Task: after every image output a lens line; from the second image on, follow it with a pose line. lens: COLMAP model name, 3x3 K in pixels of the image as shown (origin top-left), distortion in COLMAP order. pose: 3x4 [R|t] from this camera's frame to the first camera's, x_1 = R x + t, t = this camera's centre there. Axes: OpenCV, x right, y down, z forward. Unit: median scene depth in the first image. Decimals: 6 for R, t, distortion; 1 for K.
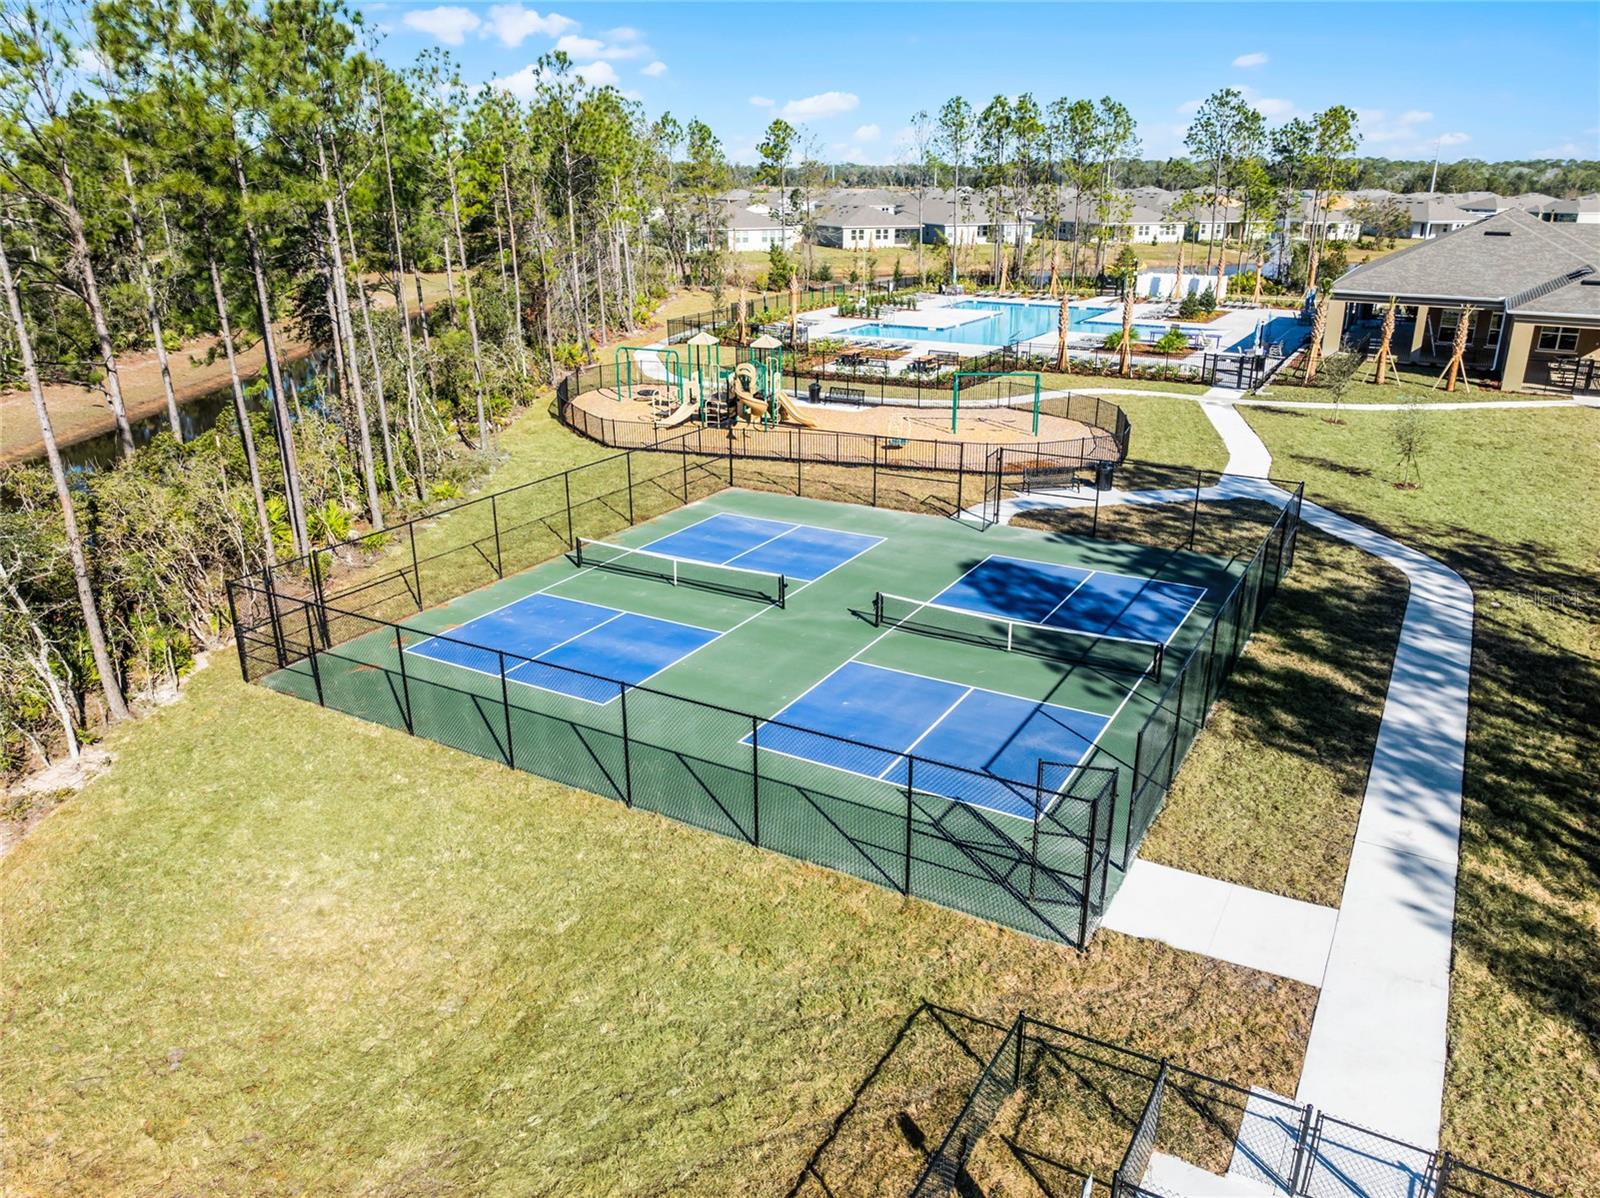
lens RADIAL K [[1133.4, 0, 787.9], [0, 1133.4, 533.9], [0, 0, 1]] dist [-0.042000, 0.009747]
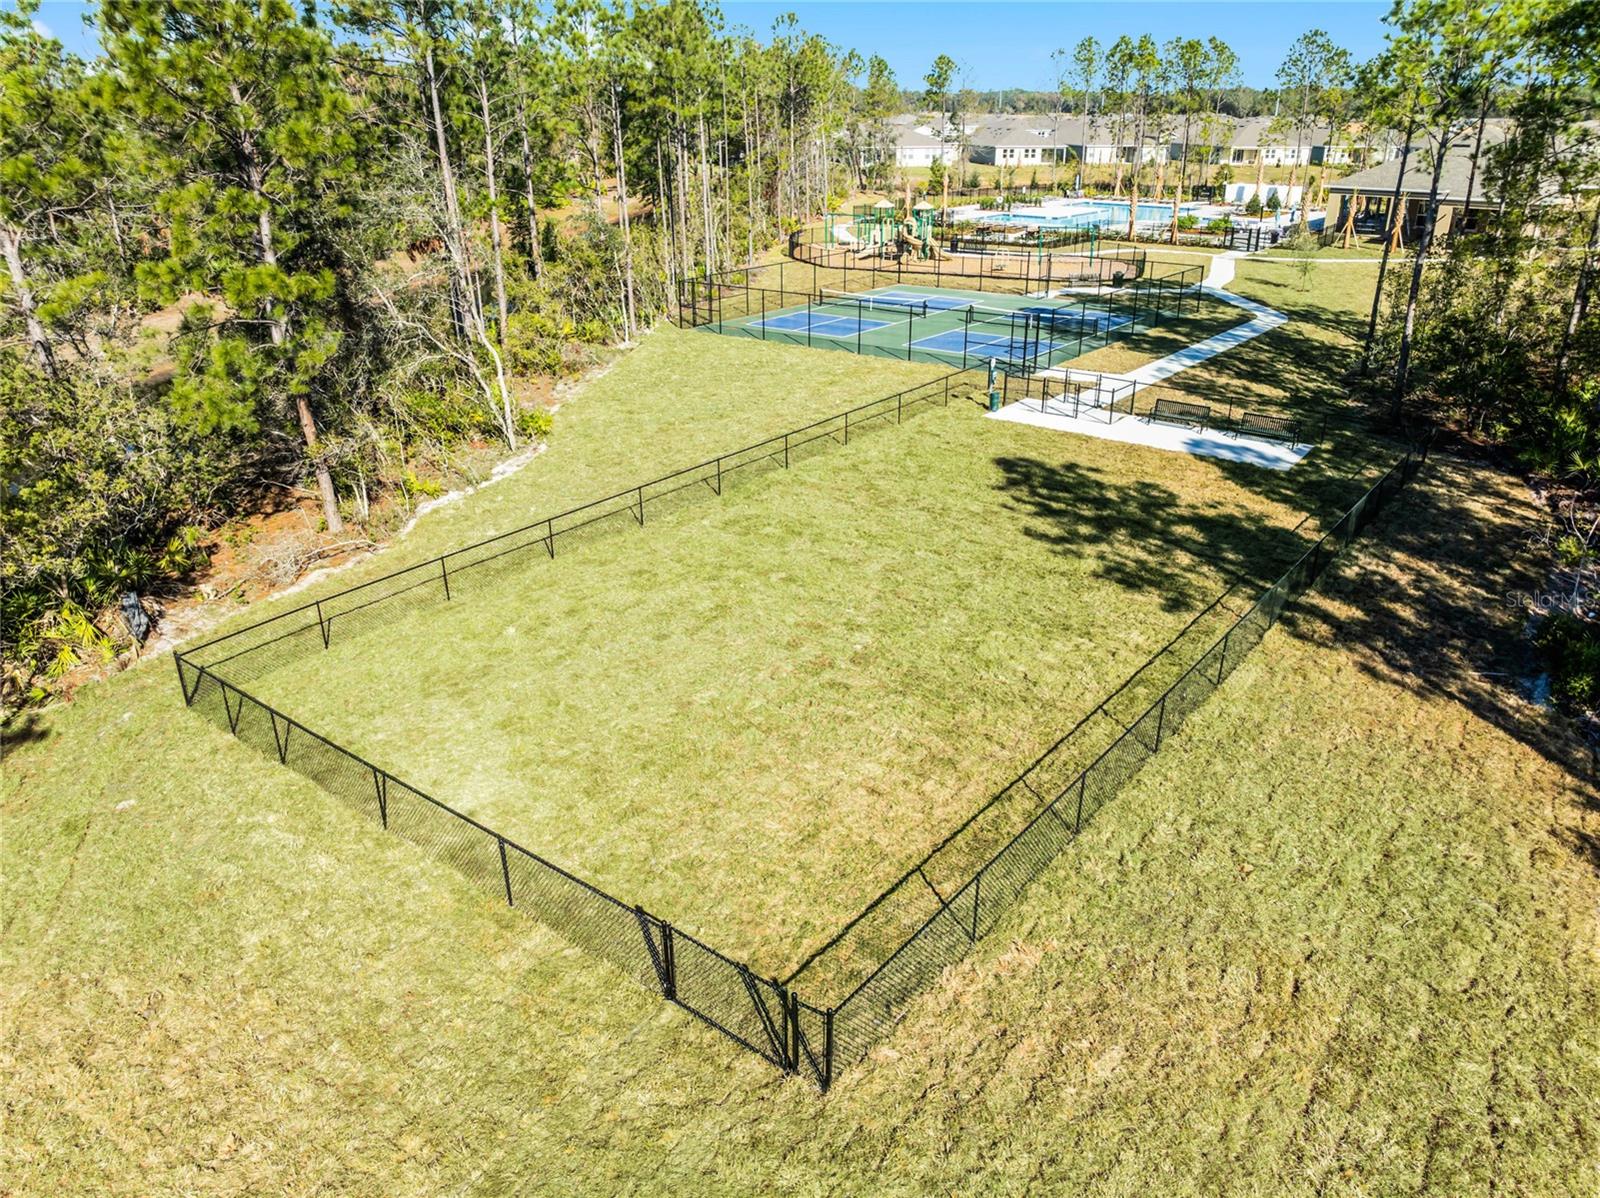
lens RADIAL K [[1133.4, 0, 790.2], [0, 1133.4, 541.5], [0, 0, 1]] dist [-0.042000, 0.009747]
pose [[0.990682, 0.050752, -0.126388, 0.009205], [-0.042383, 0.996782, 0.068046, 0.093093], [0.129435, -0.062055, 0.989644, -0.292108]]
